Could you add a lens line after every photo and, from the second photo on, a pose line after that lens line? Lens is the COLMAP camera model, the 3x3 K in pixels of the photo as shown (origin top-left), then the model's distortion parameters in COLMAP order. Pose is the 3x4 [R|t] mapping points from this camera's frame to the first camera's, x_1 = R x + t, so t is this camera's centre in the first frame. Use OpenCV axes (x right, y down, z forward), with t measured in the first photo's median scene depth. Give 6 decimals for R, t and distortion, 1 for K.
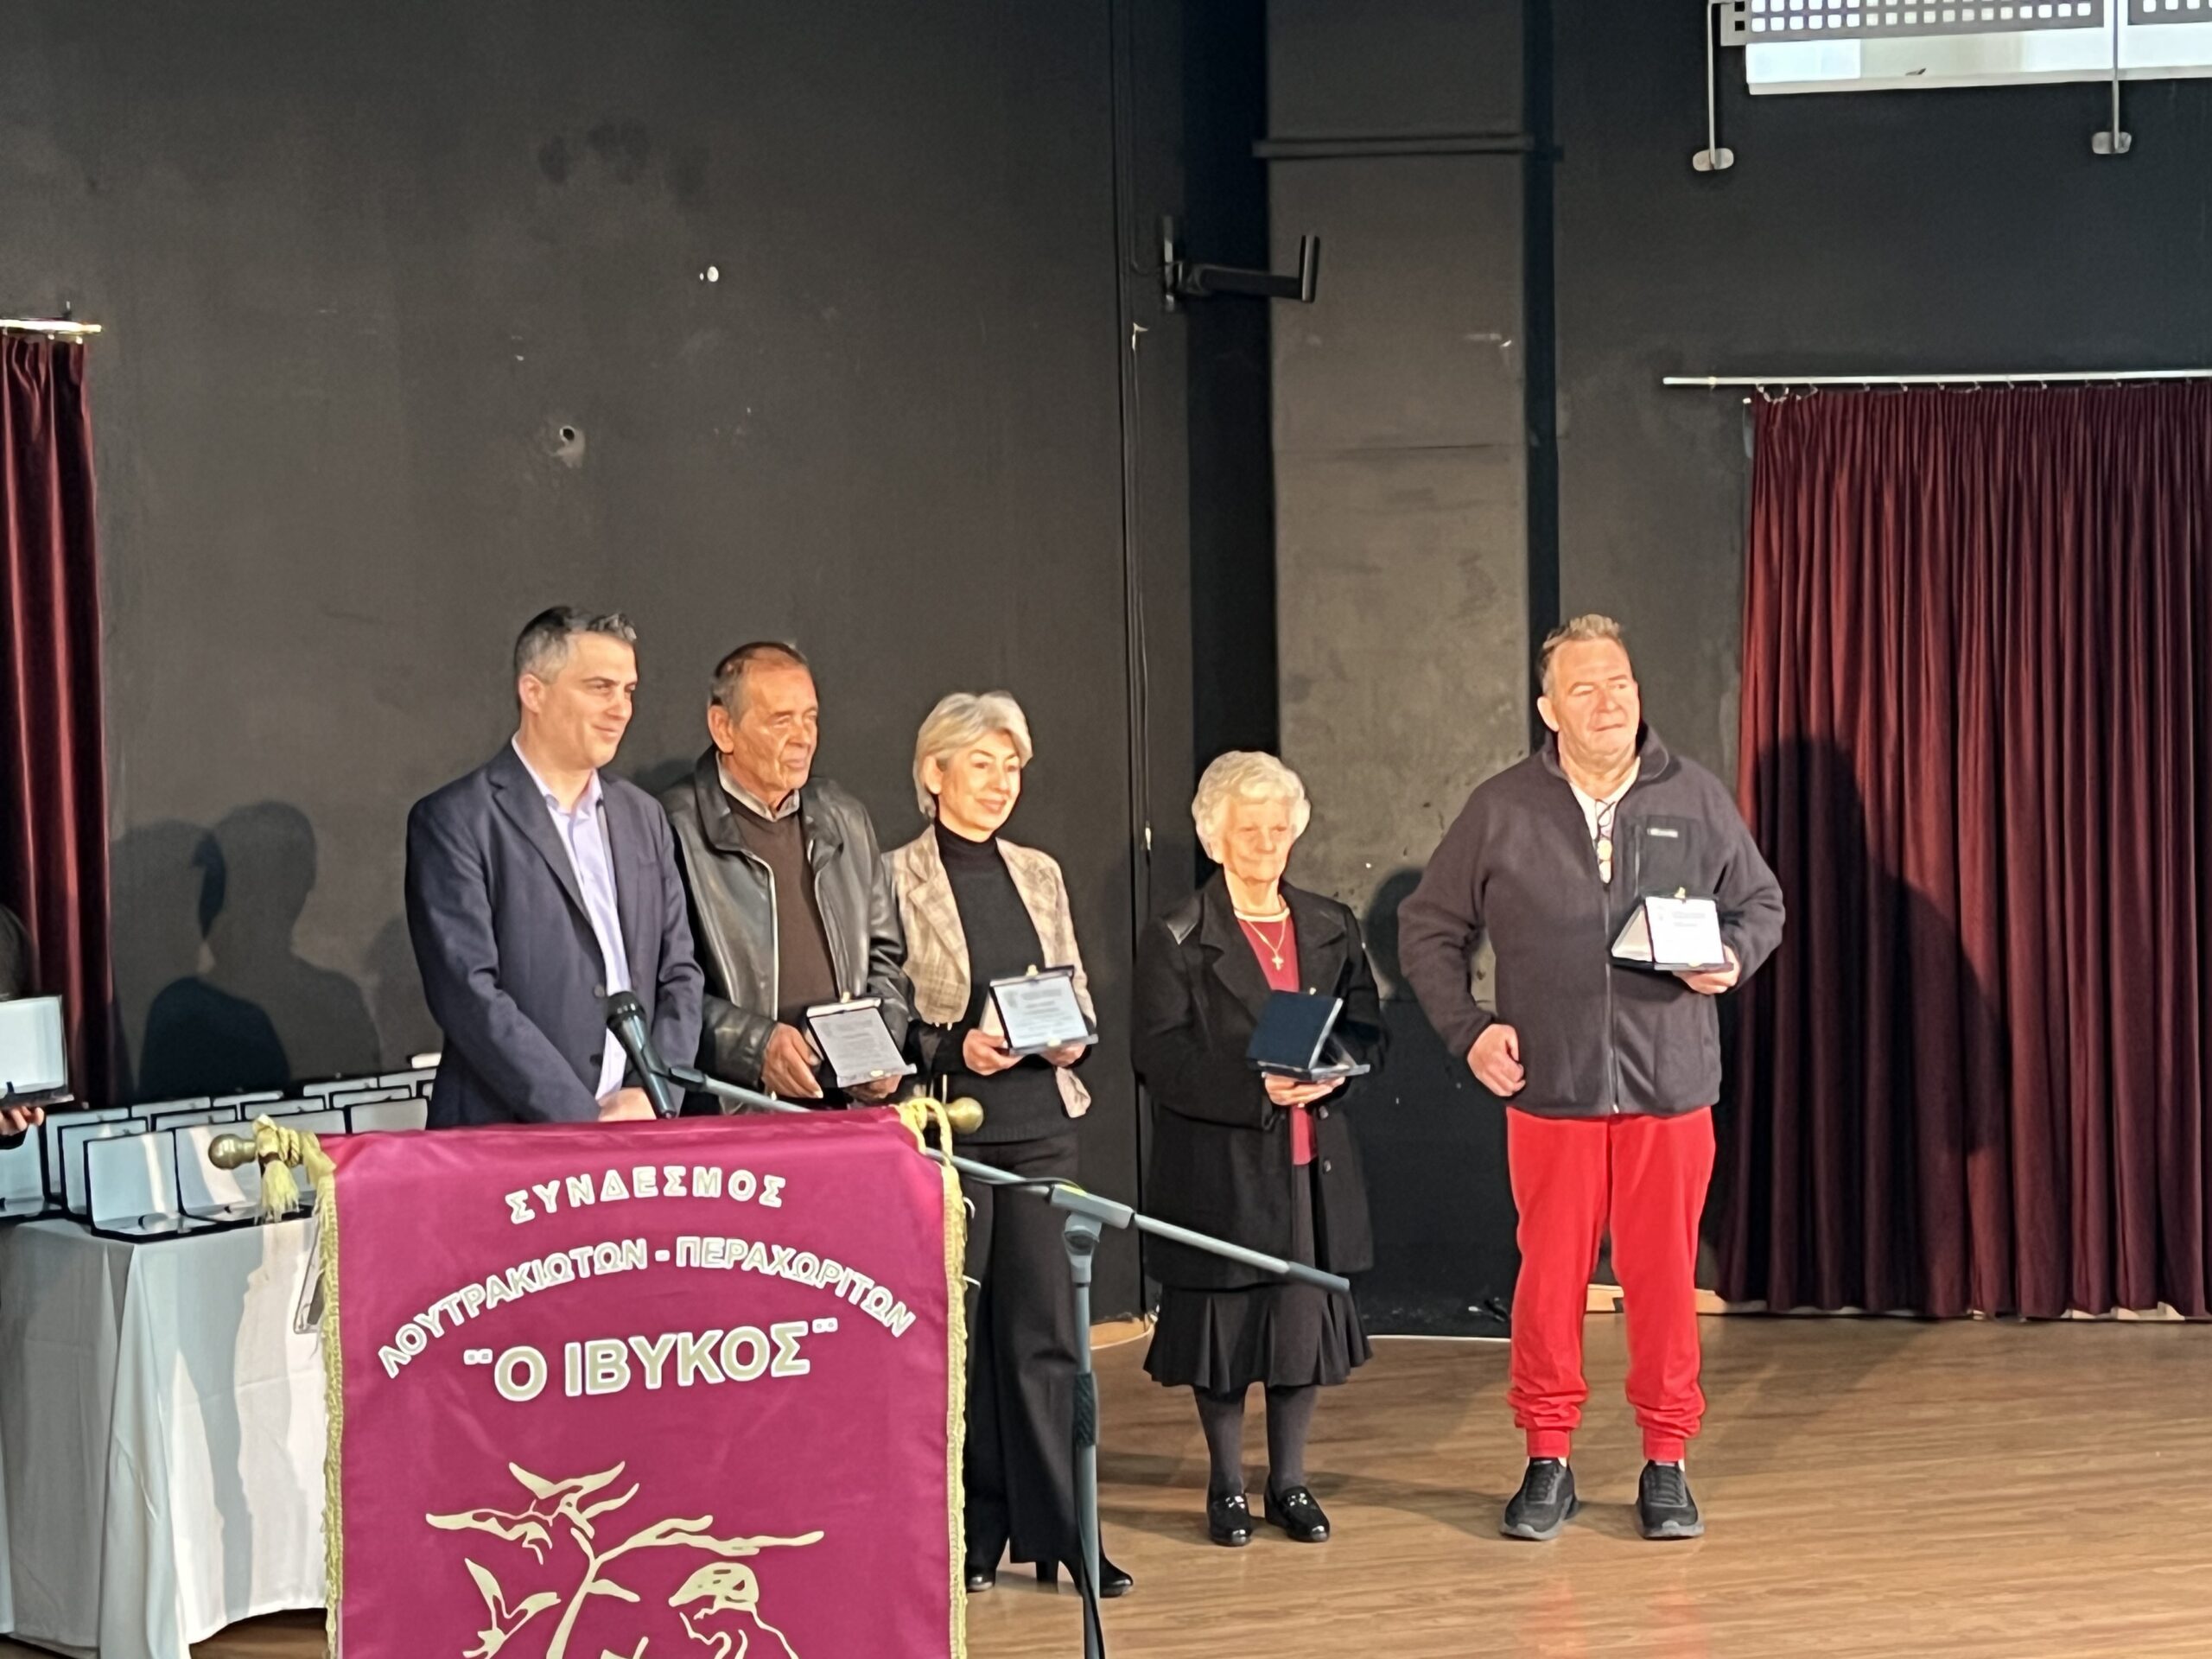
lens RADIAL K [[3986.6, 0, 1133.7], [0, 3986.6, 823.4], [0, 0, 1]] dist [0.252170, -1.099184]
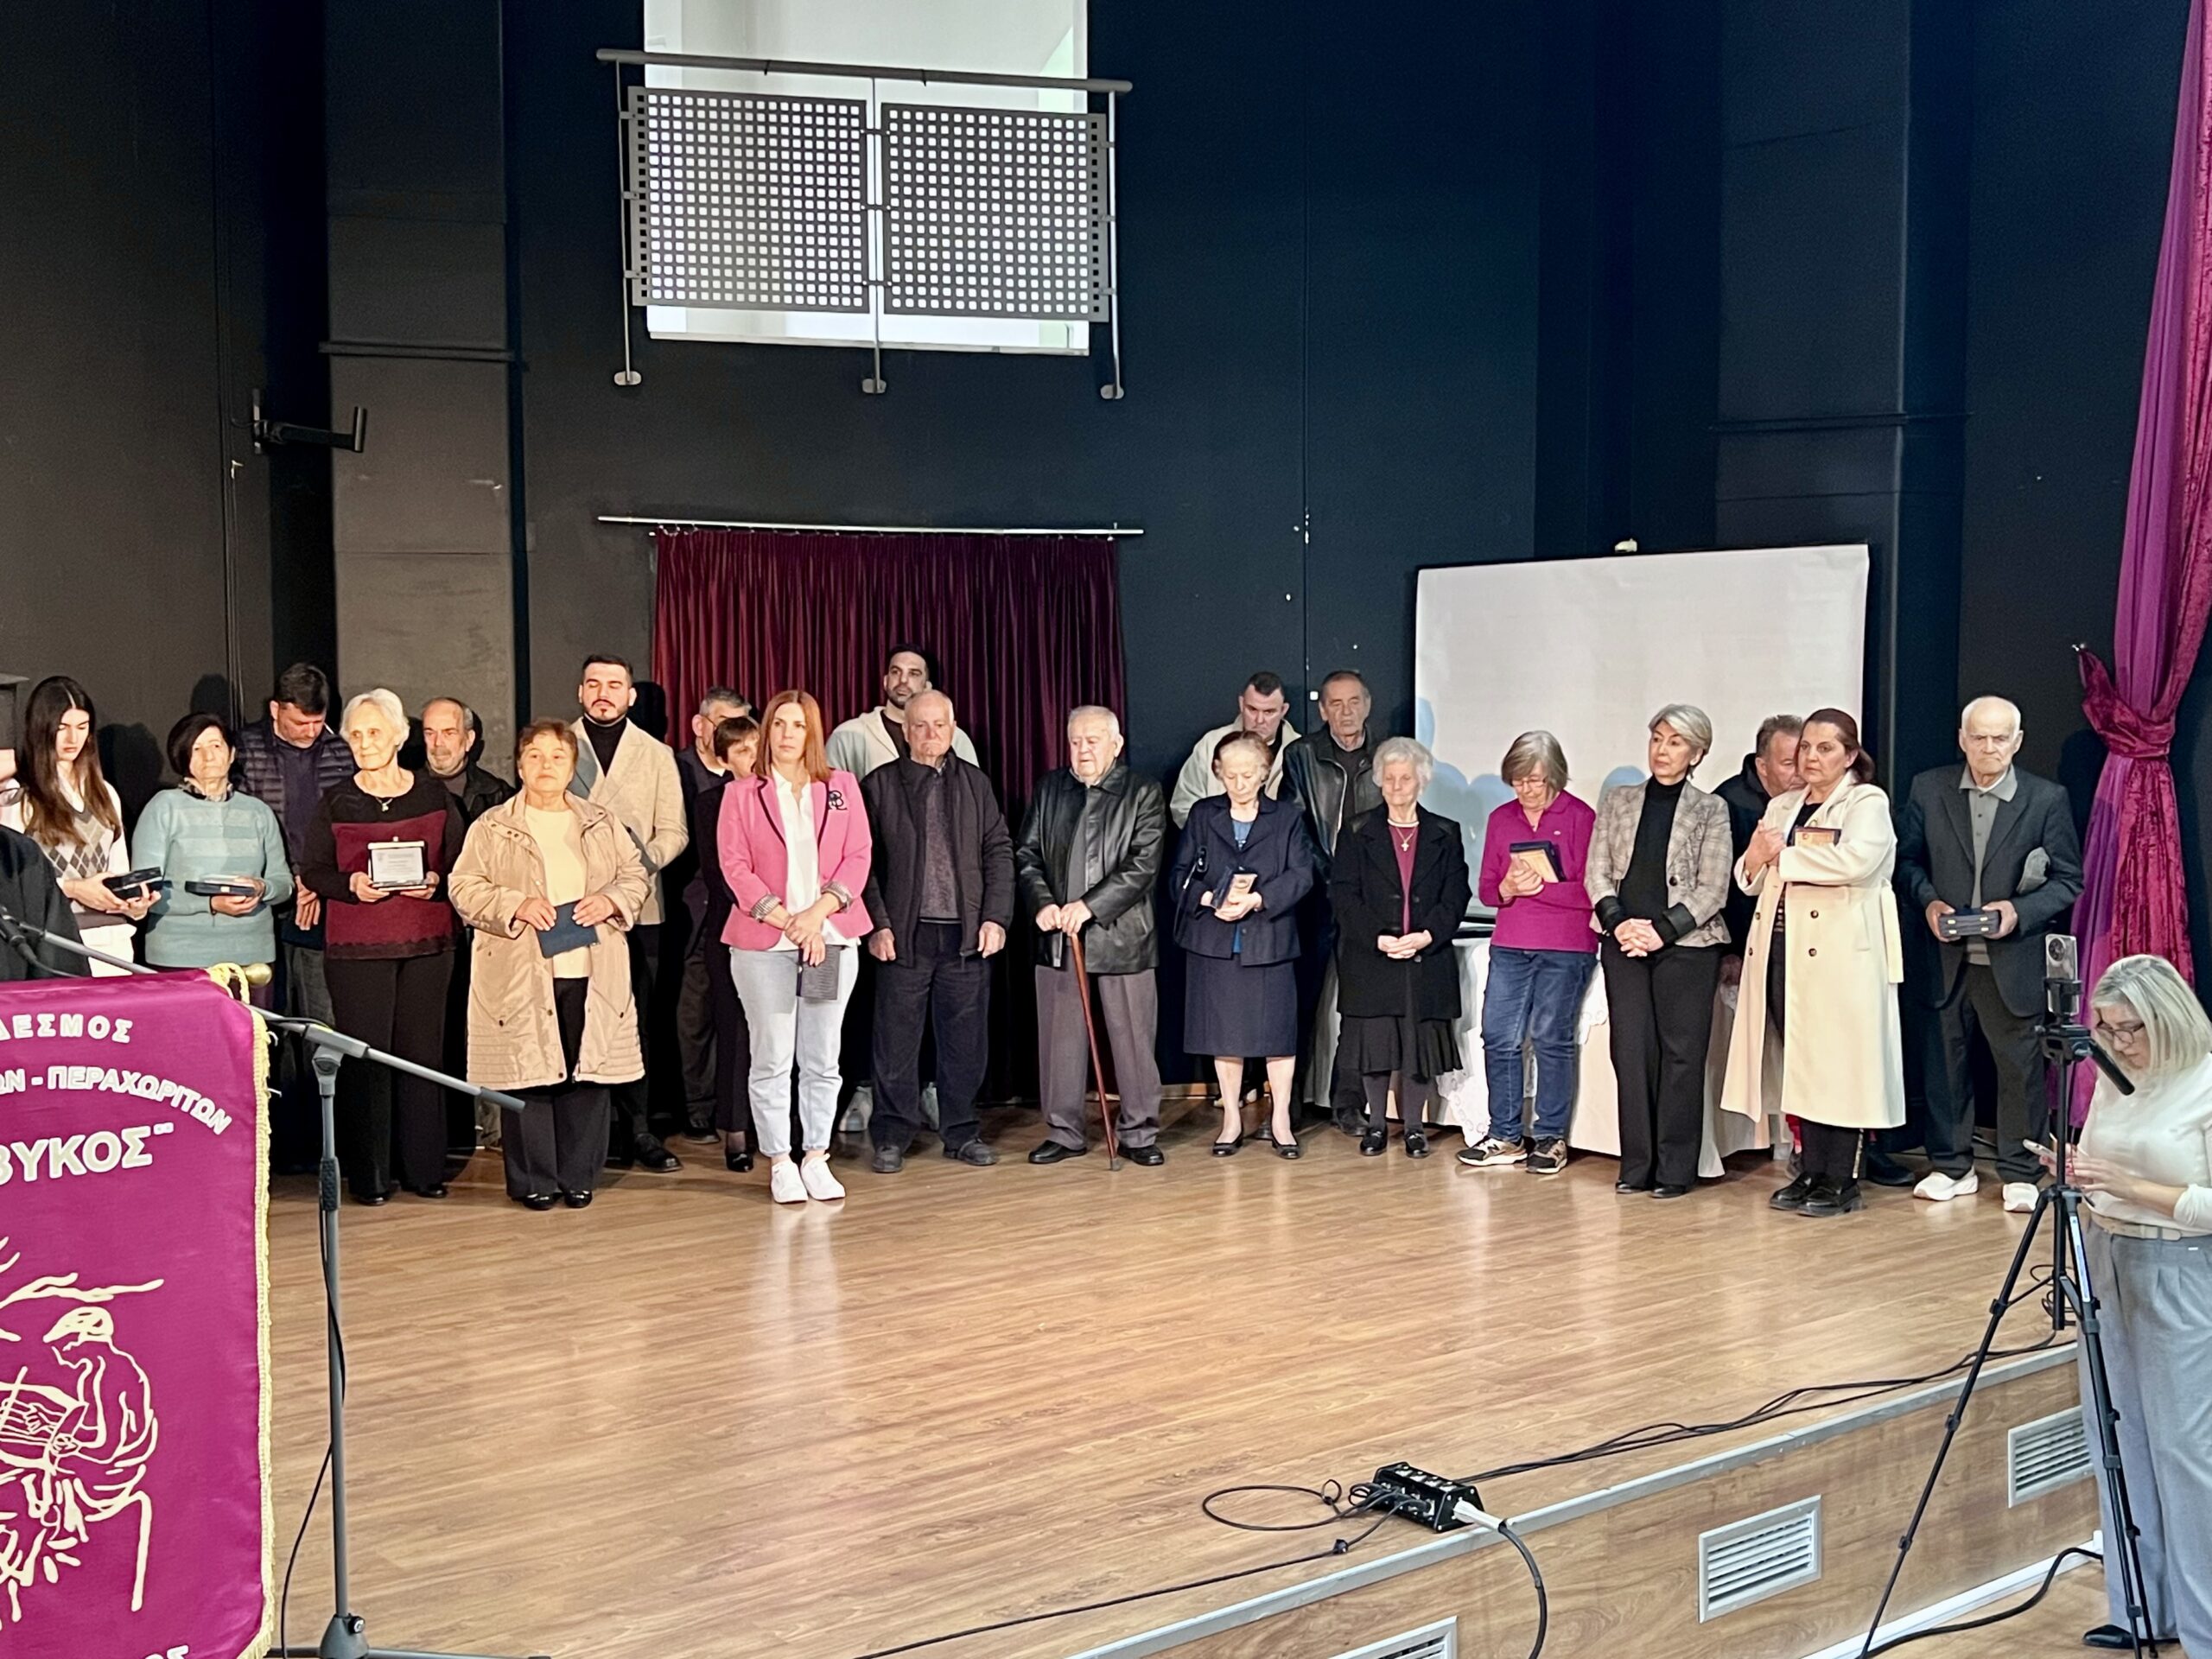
lens RADIAL K [[2454.3, 0, 1111.7], [0, 2454.3, 804.3], [0, 0, 1]] dist [0.120949, -0.321088]
pose [[0.922015, -0.001502, 0.387152, -0.070922], [0.007910, 0.999857, -0.014958, 0.020461], [-0.387074, 0.016854, 0.921894, 0.066196]]
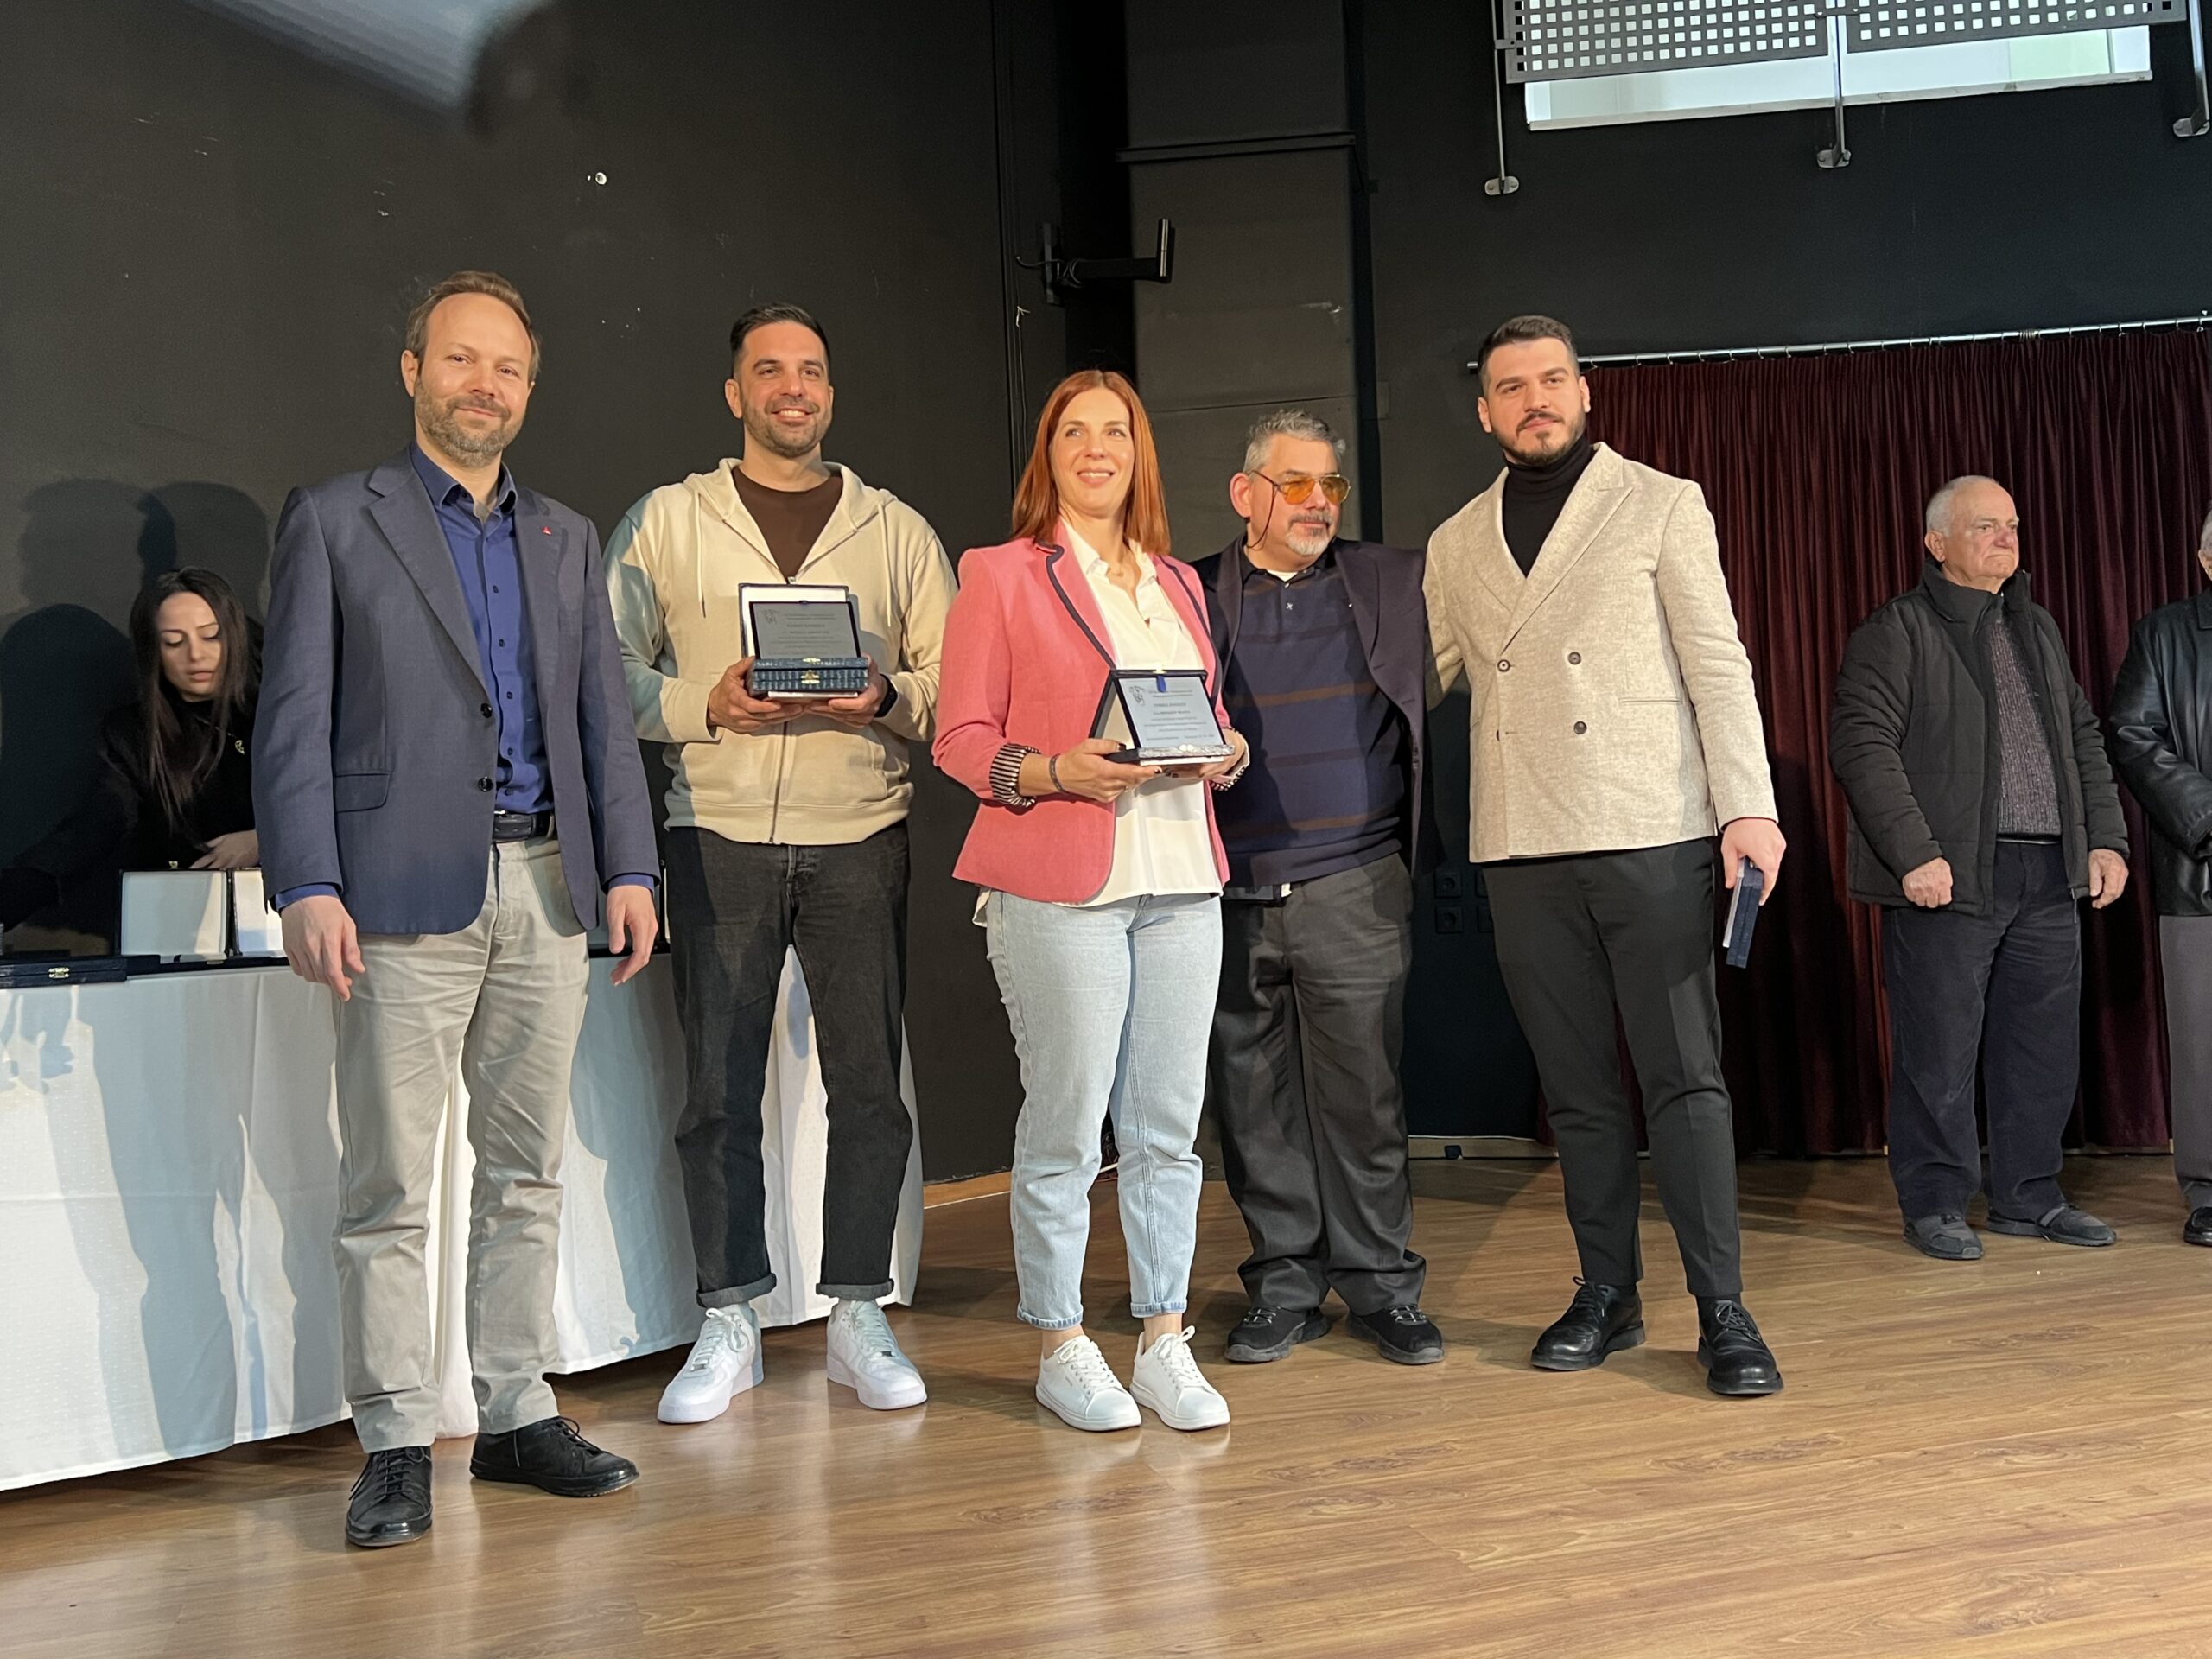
lens RADIAL K [[1727.7, 0, 1194.7], [0, 1727.7, 830.3], [0, 0, 1]] dist [0.030031, -0.004535]
pose [[0.999414, -0.012439, 0.031880, 0.044127], [0.015723, 0.994357, -0.104917, 0.105628], [-0.030395, 0.105357, 0.993970, 0.672111]]
